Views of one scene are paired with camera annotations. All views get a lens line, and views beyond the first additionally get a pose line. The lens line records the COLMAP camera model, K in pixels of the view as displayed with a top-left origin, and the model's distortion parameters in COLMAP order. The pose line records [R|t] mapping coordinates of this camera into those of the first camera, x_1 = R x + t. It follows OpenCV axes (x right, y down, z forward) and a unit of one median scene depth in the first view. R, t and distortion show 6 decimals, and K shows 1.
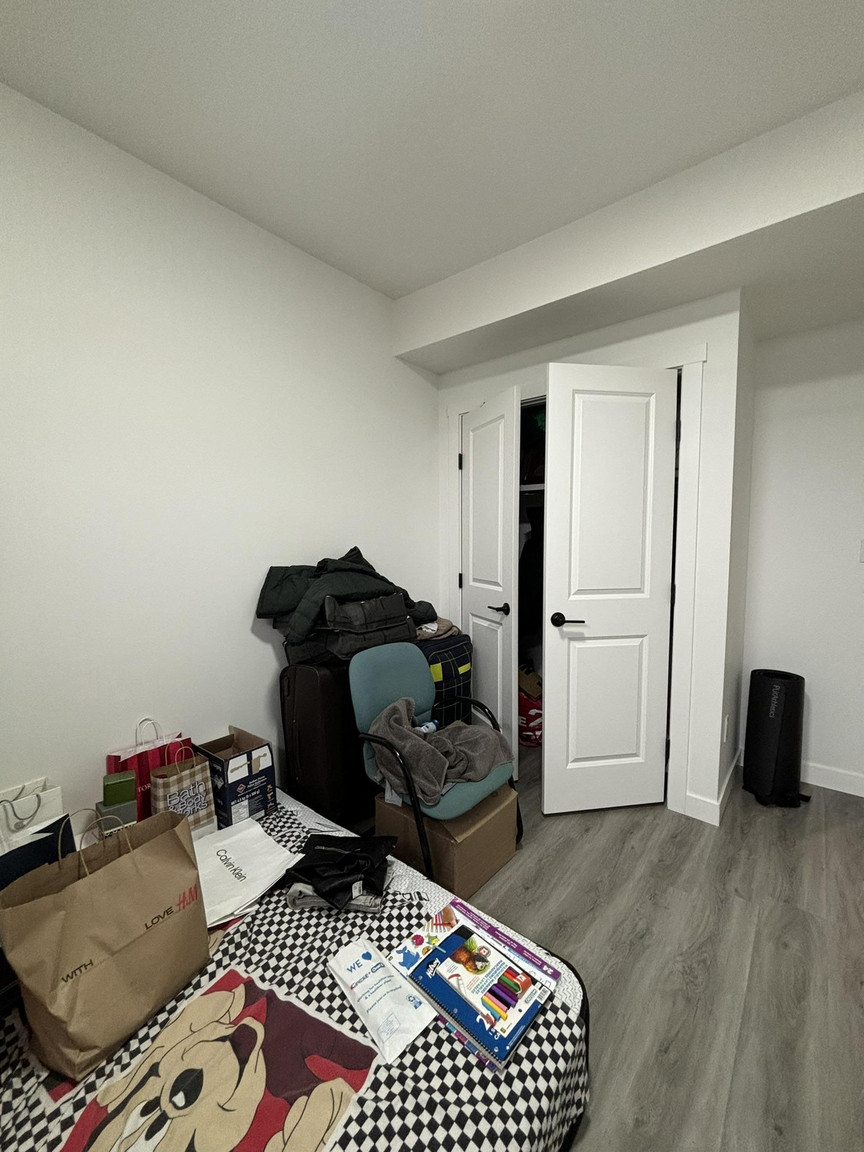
lens RADIAL K [[468.0, 0, 428.1], [0, 468.0, 578.7], [0, 0, 1]] dist [-0.004818, -0.000706]
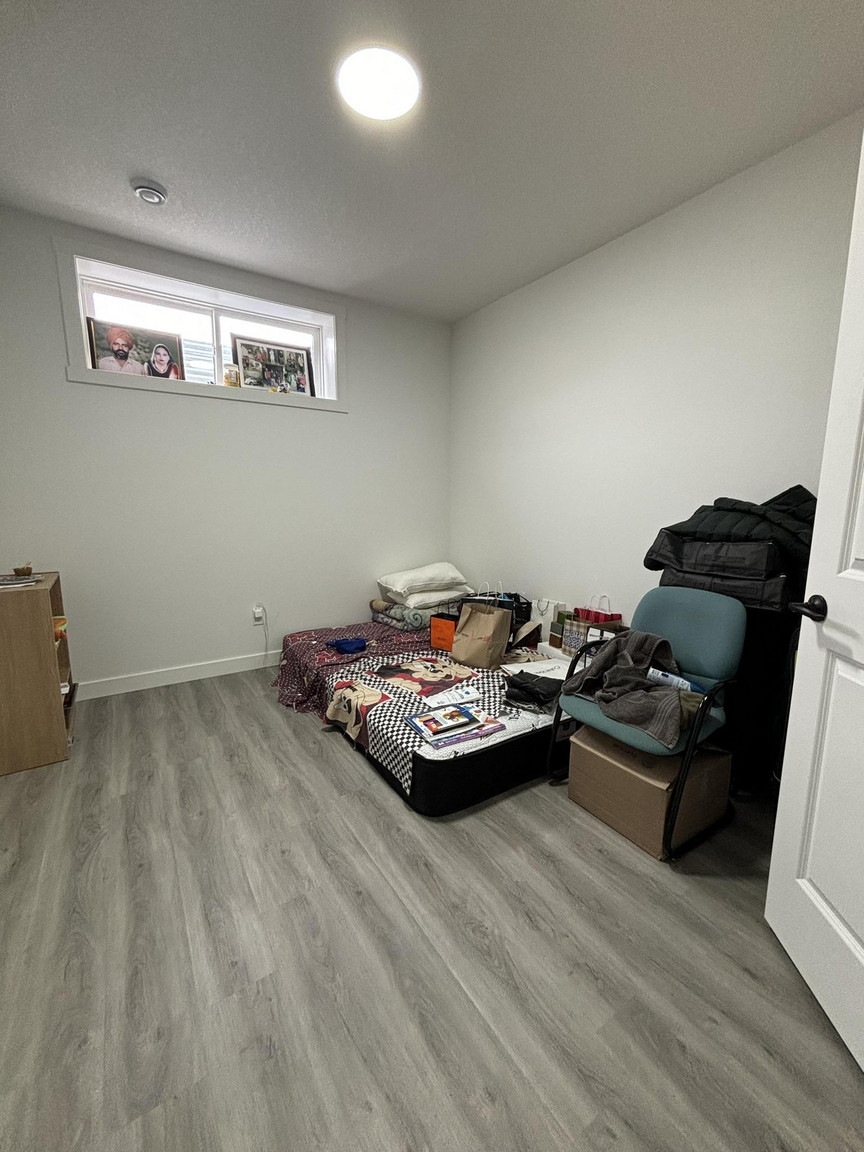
lens RADIAL K [[468.0, 0, 427.8], [0, 468.0, 576.7], [0, 0, 1]] dist [-0.004818, -0.000706]
pose [[-0.300637, 0.159472, -0.940312, 1.842732], [-0.074240, 0.979017, 0.189772, -0.035322], [0.950845, 0.126861, -0.282489, 1.450123]]
